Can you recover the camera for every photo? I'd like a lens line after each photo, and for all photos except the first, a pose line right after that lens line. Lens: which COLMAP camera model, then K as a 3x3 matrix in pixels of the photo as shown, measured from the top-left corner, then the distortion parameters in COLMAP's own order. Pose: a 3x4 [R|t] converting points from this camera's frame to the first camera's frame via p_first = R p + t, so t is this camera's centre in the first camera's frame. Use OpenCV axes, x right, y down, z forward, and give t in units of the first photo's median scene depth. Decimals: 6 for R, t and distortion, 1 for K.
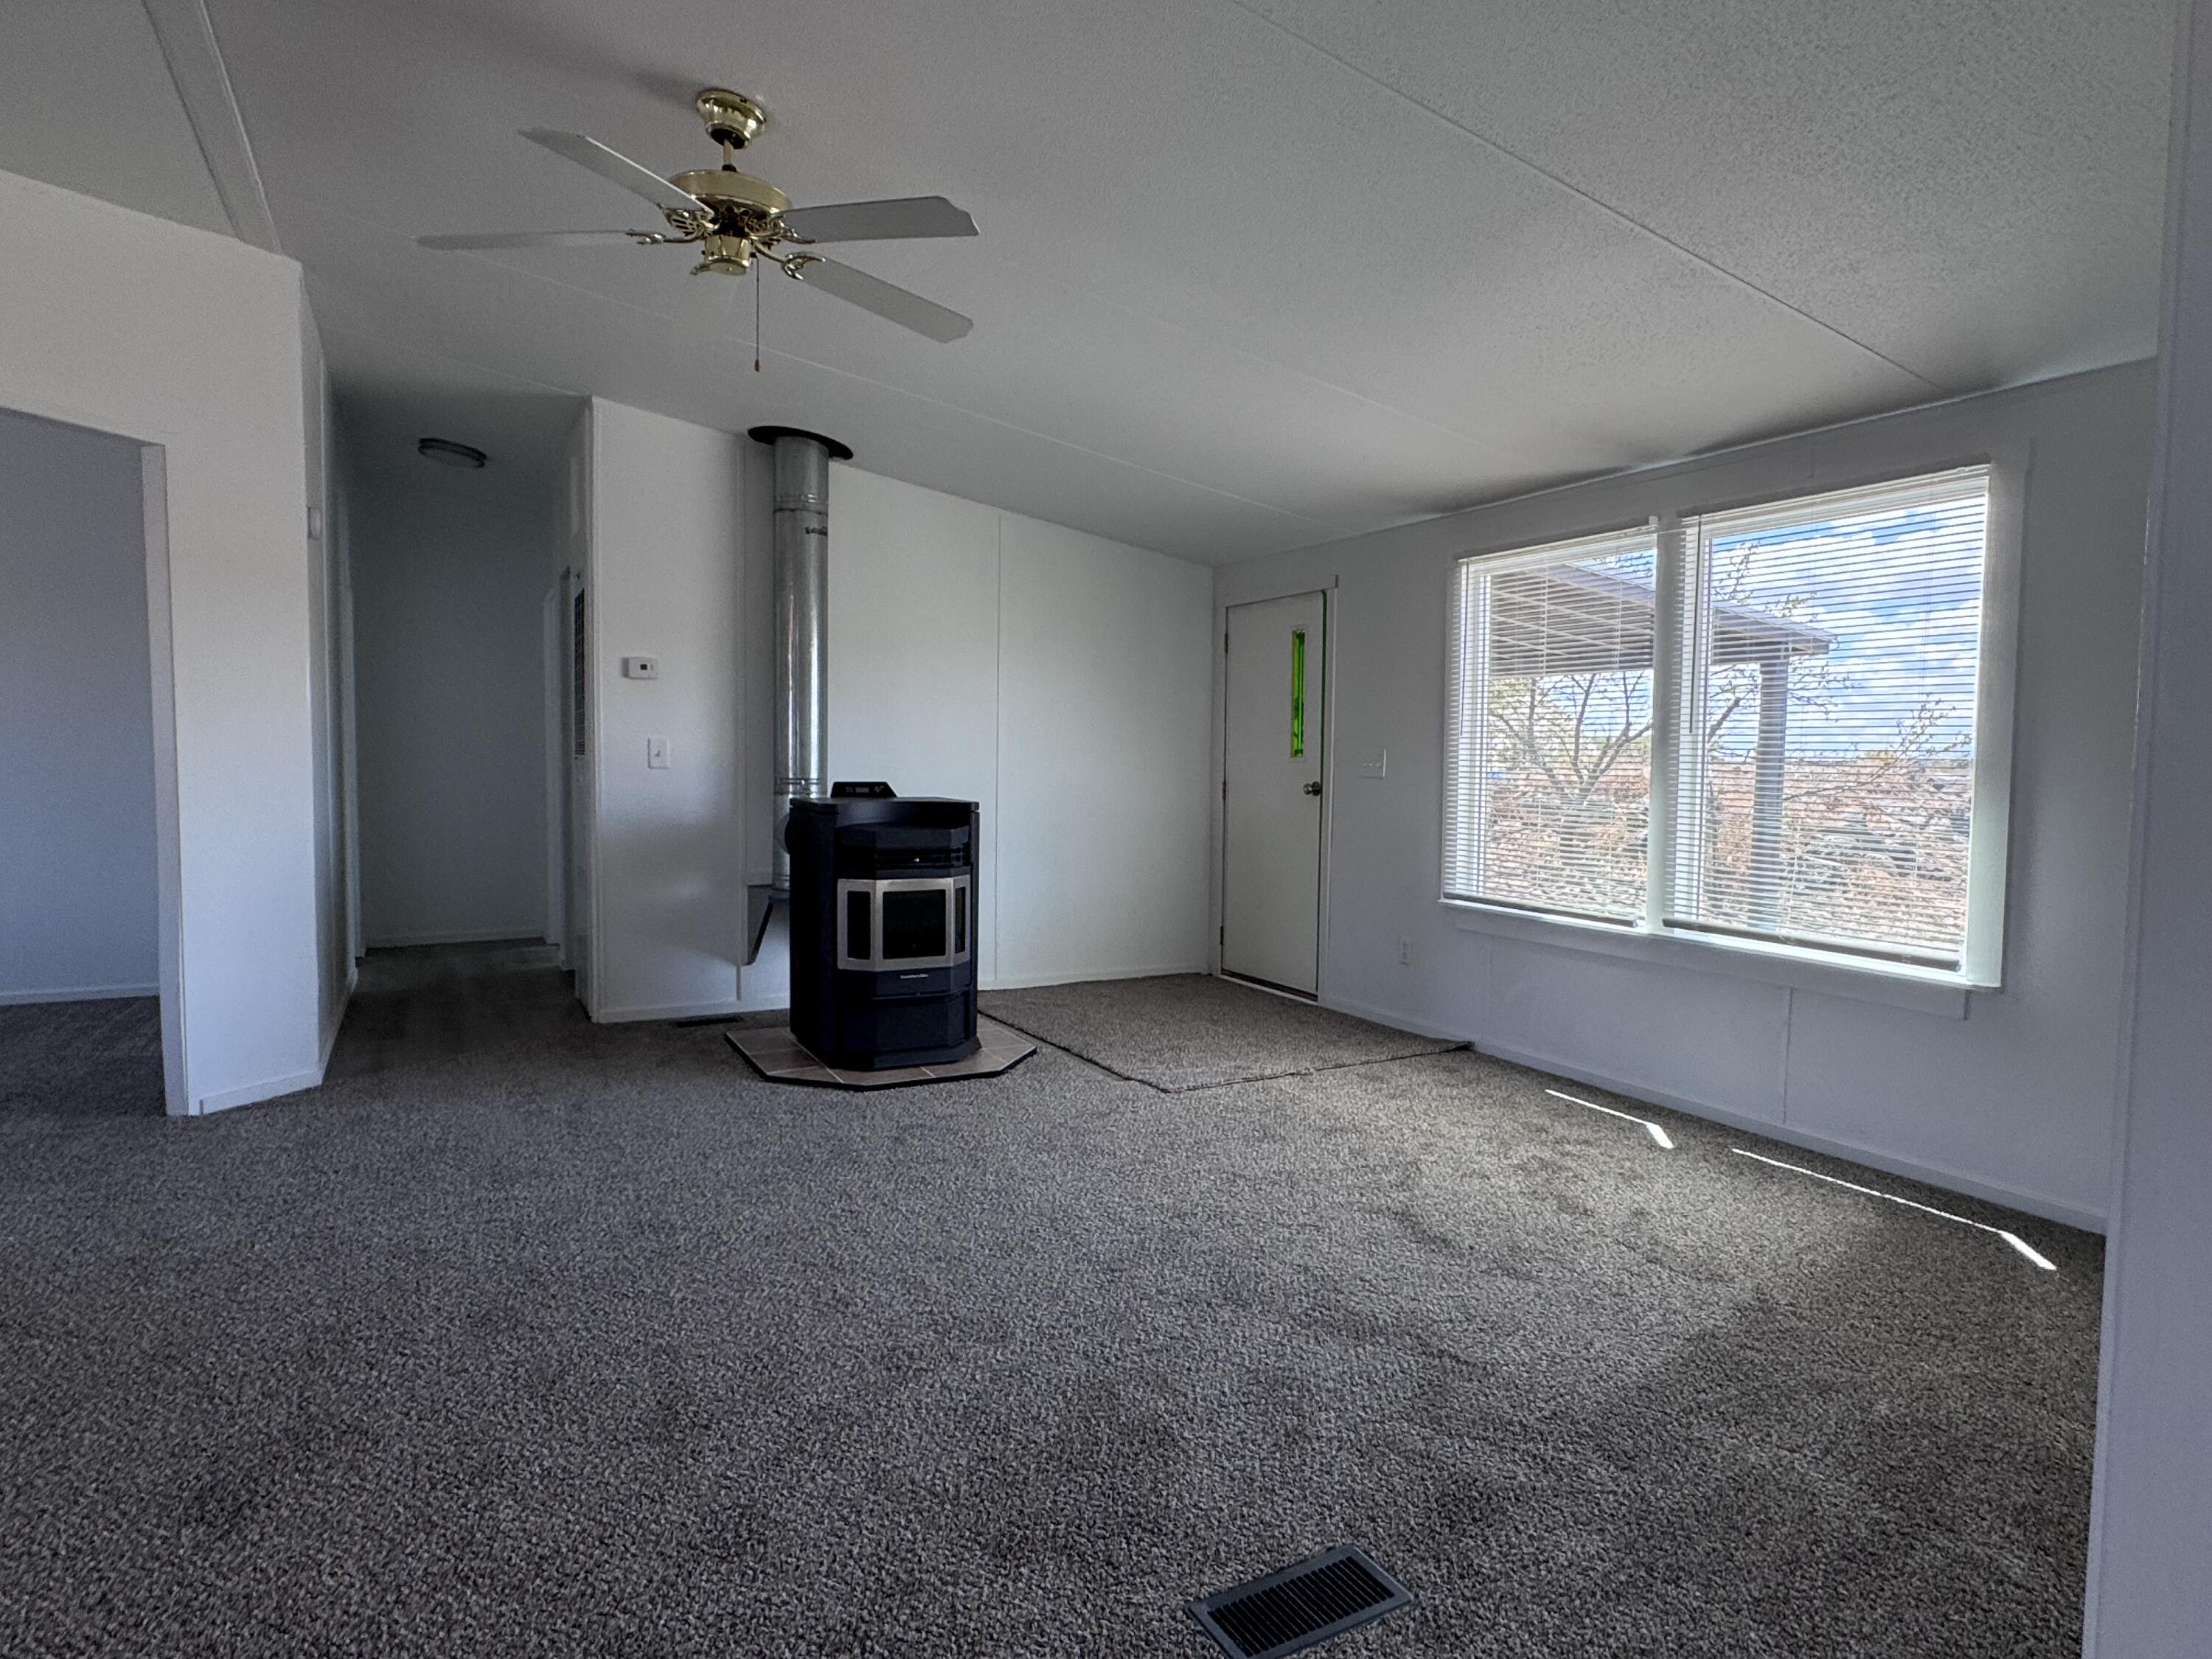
lens RADIAL K [[1248.2, 0, 1097.6], [0, 1248.2, 829.9], [0, 0, 1]] dist [0.000526, 0.000341]
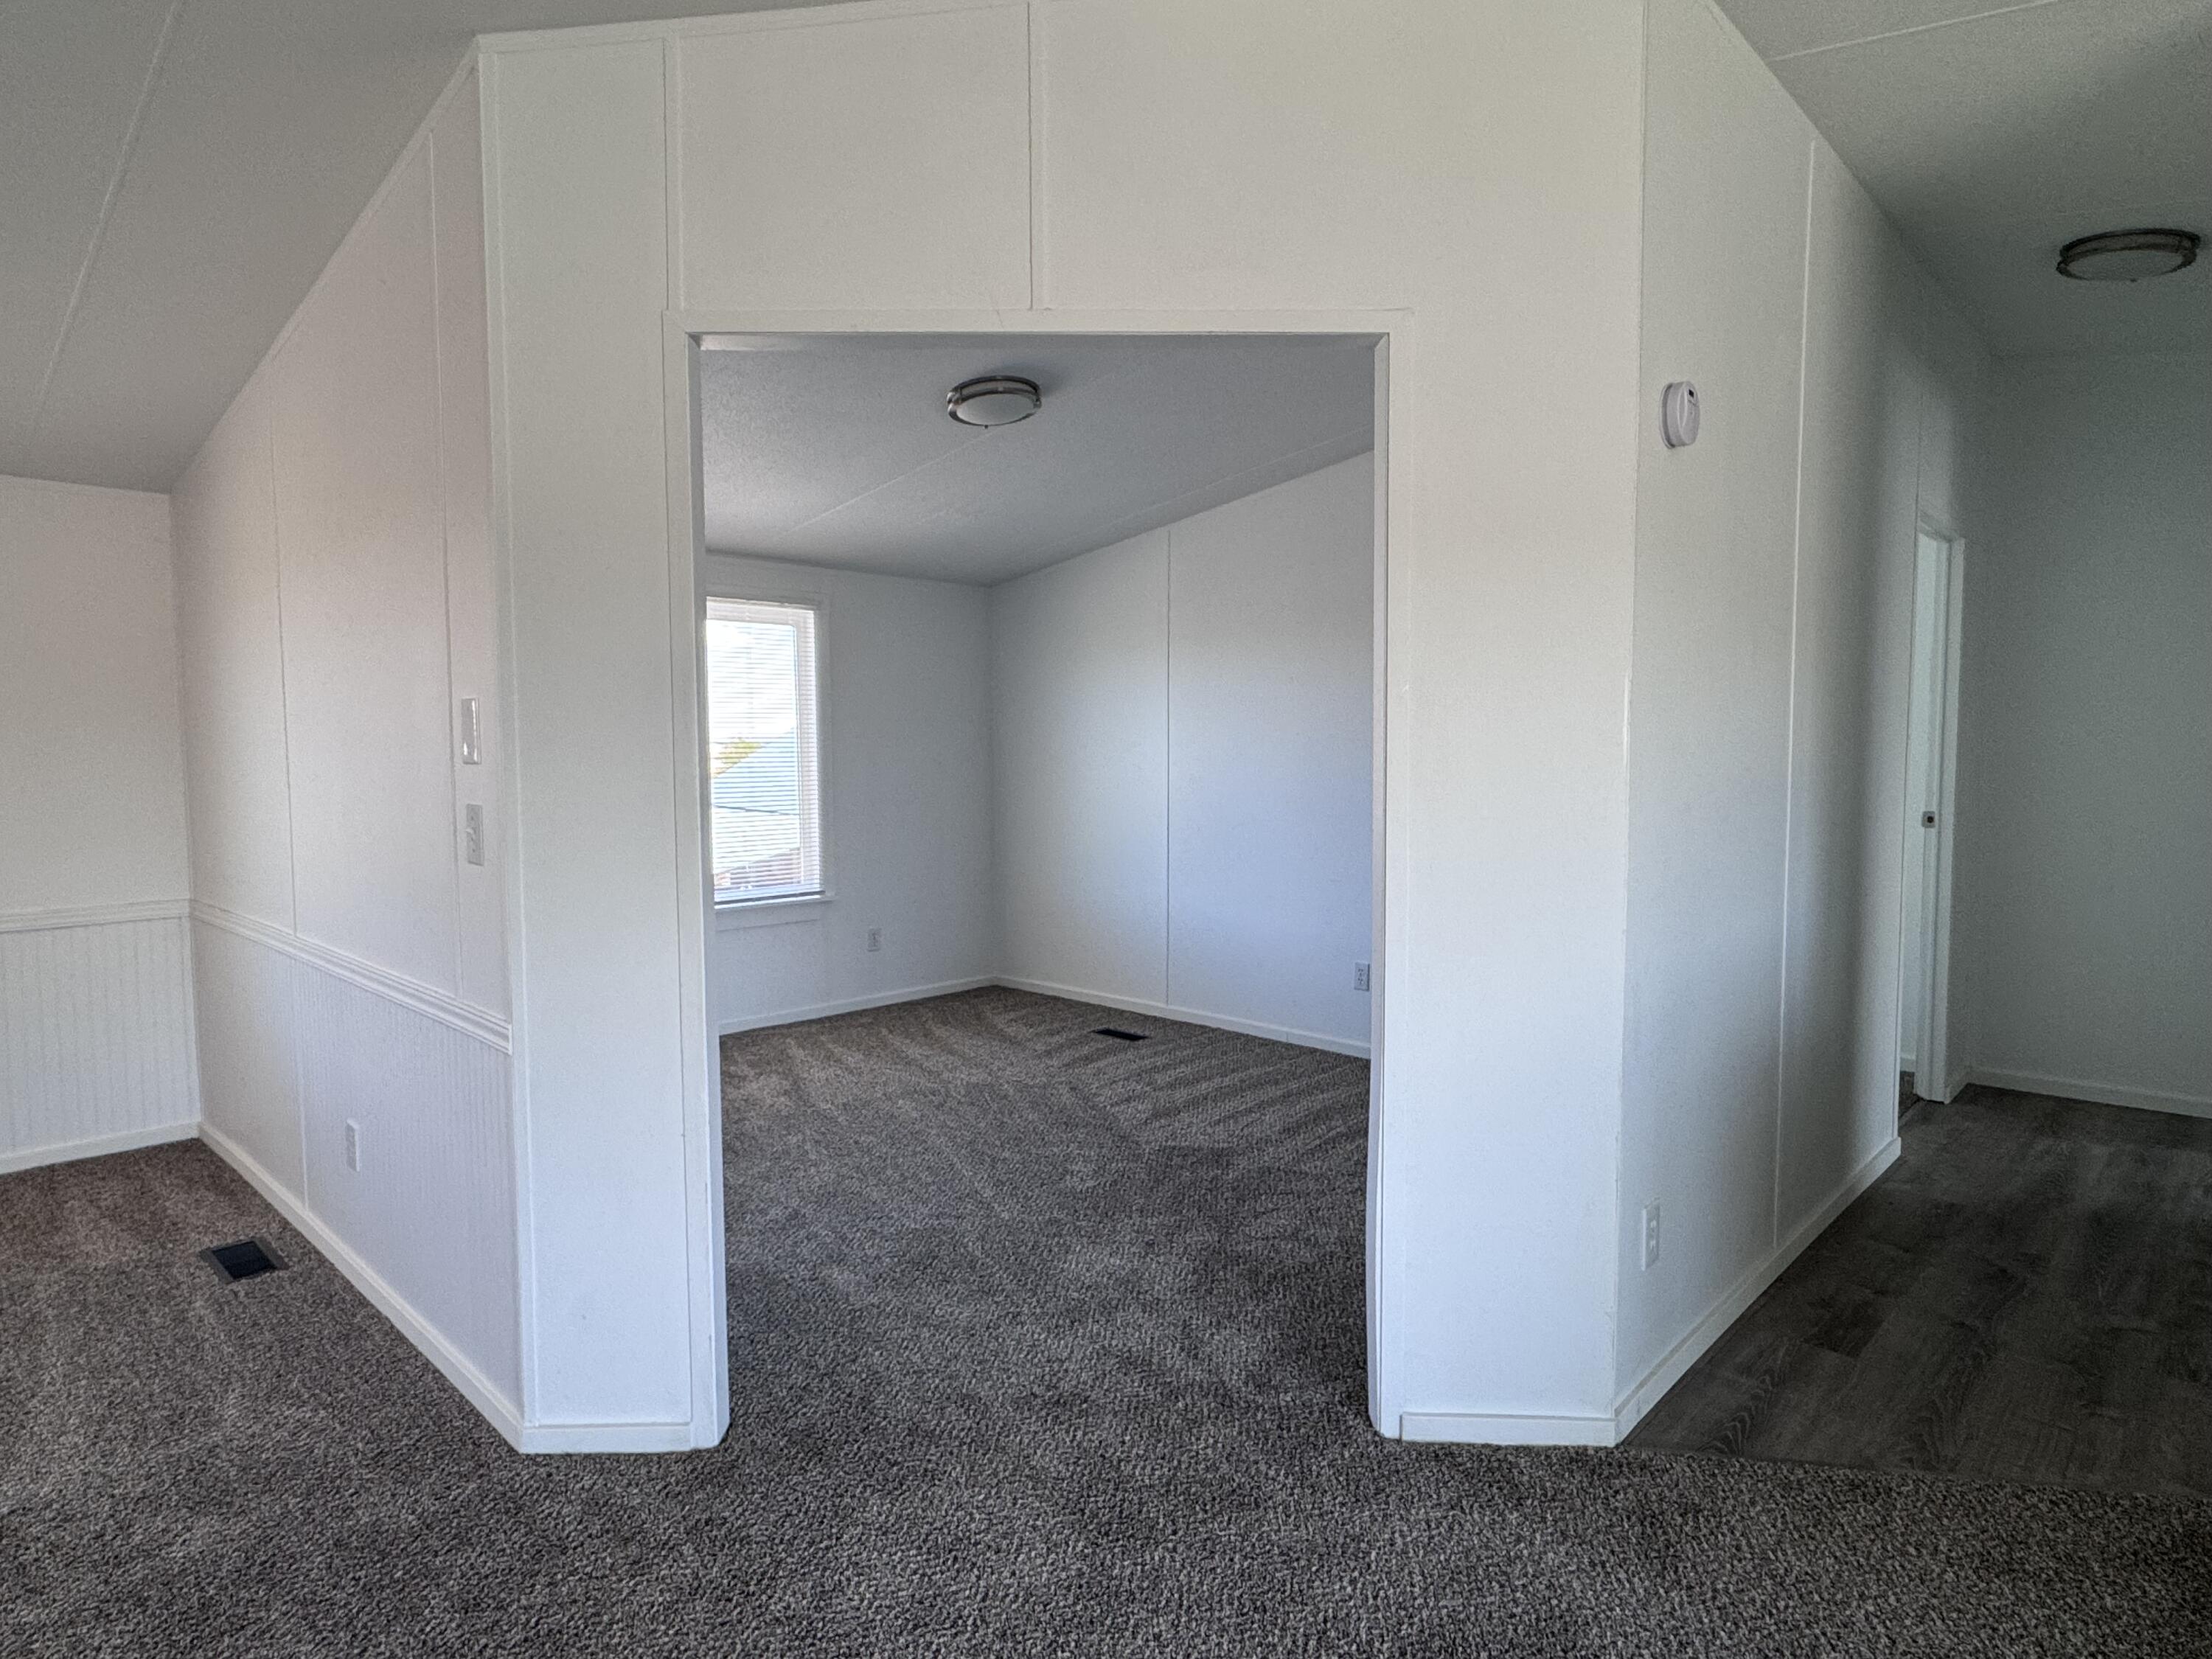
lens RADIAL K [[1232.0, 0, 1099.4], [0, 1232.0, 822.7], [0, 0, 1]] dist [-0.001695, 0.000222]
pose [[0.304876, 0.051399, -0.951004, -0.180180], [-0.048474, 0.998086, 0.038403, -0.073663], [0.951158, 0.034391, 0.306784, 0.573986]]
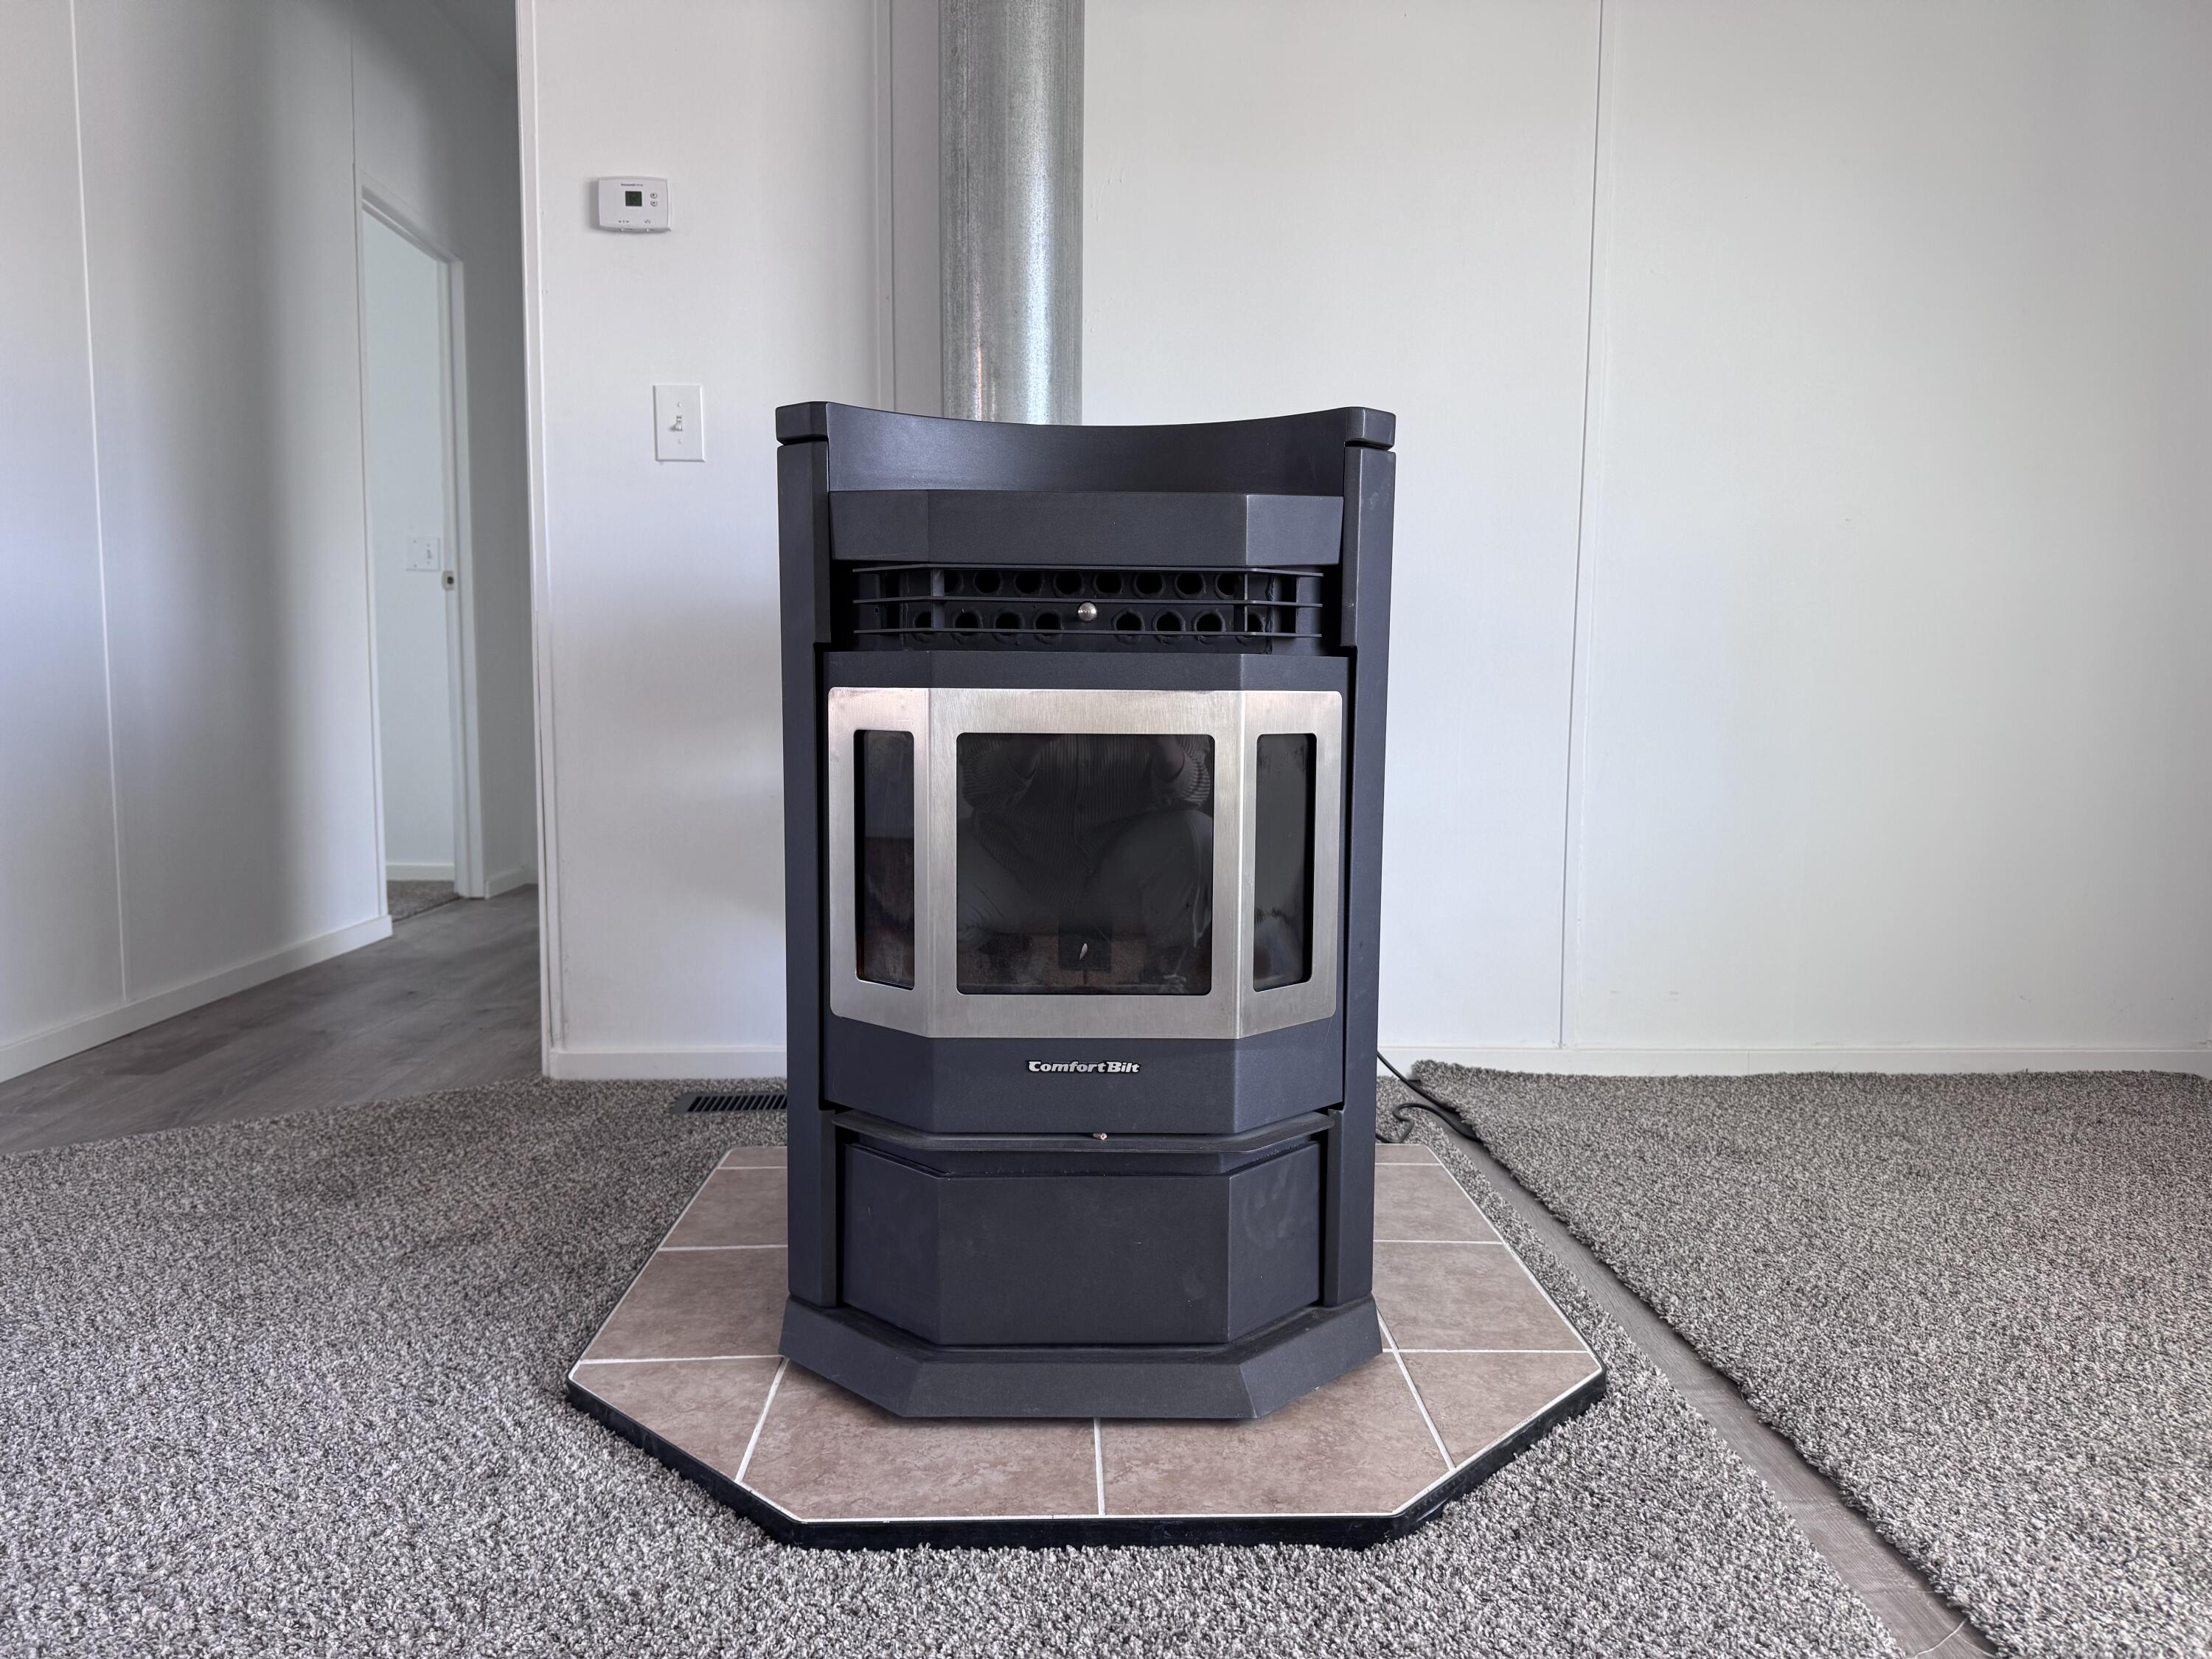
lens RADIAL K [[1542.8, 0, 1111.0], [0, 1542.8, 826.0], [0, 0, 1]] dist [0.129150, -0.224499]
pose [[0.900754, 0.035765, -0.432854, -0.004686], [-0.023997, 0.999180, 0.032621, 0.056053], [0.433665, -0.018996, 0.900874, 0.705913]]
